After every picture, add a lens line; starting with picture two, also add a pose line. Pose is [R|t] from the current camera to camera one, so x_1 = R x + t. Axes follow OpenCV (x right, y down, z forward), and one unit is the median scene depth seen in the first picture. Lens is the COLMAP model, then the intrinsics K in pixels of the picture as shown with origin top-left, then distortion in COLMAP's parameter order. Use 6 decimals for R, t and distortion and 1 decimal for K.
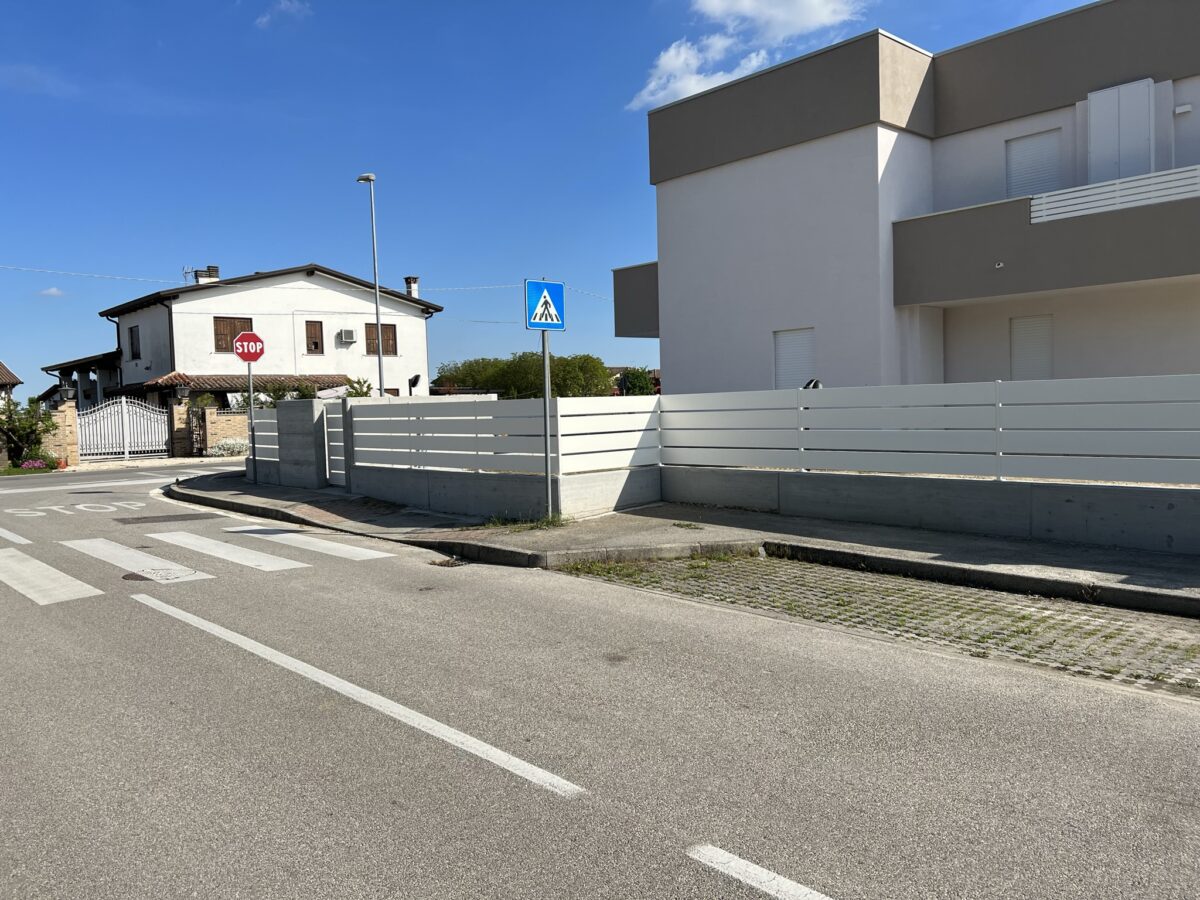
lens RADIAL K [[902.5, 0, 600.0], [0, 902.5, 450.0], [0, 0, 1]] dist [-0.031806, -0.003002]
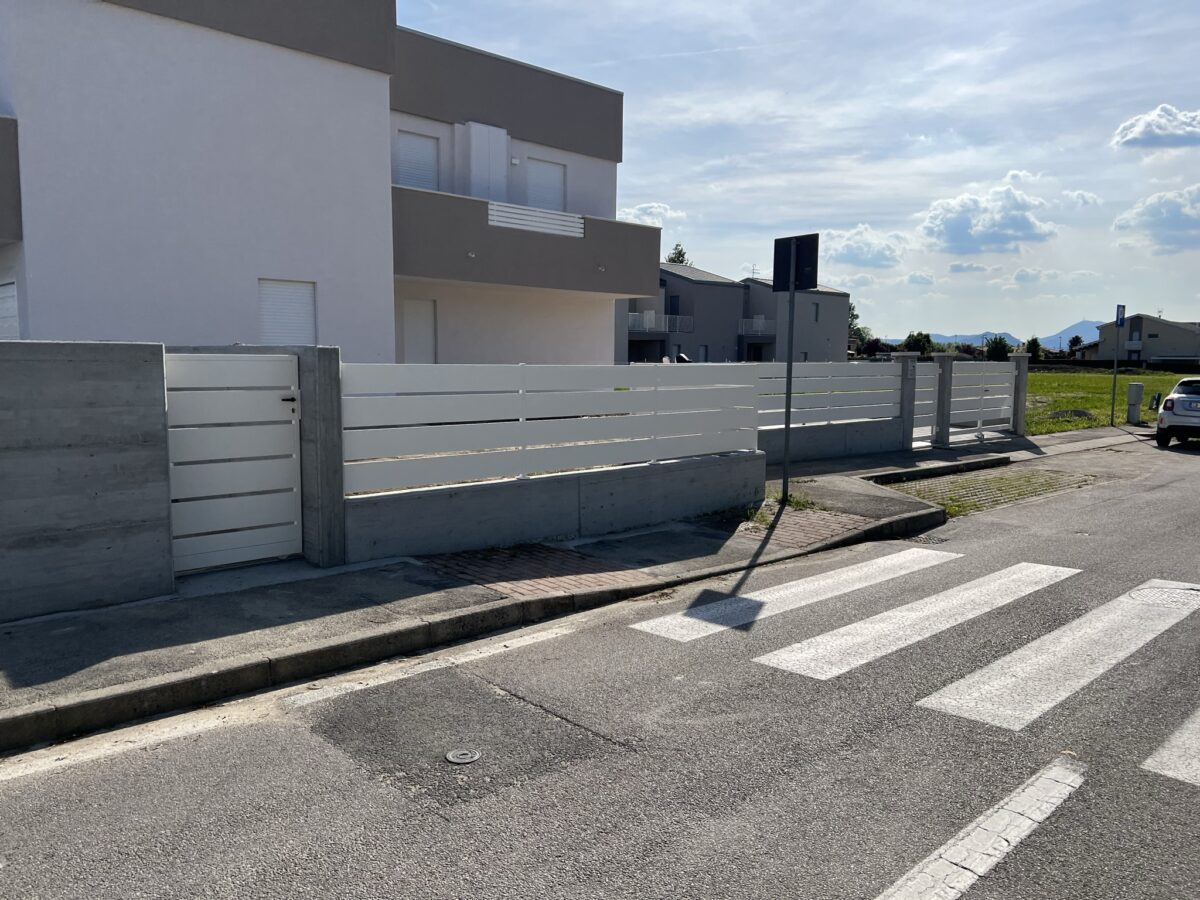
lens RADIAL K [[894.3, 0, 600.0], [0, 894.3, 450.0], [0, 0, 1]] dist [0.039927, -0.051583]
pose [[-0.050423, -0.064073, 0.996671, -1.253753], [0.052405, 0.996396, 0.066706, -0.052664], [-0.997352, 0.055594, -0.046883, 1.624003]]
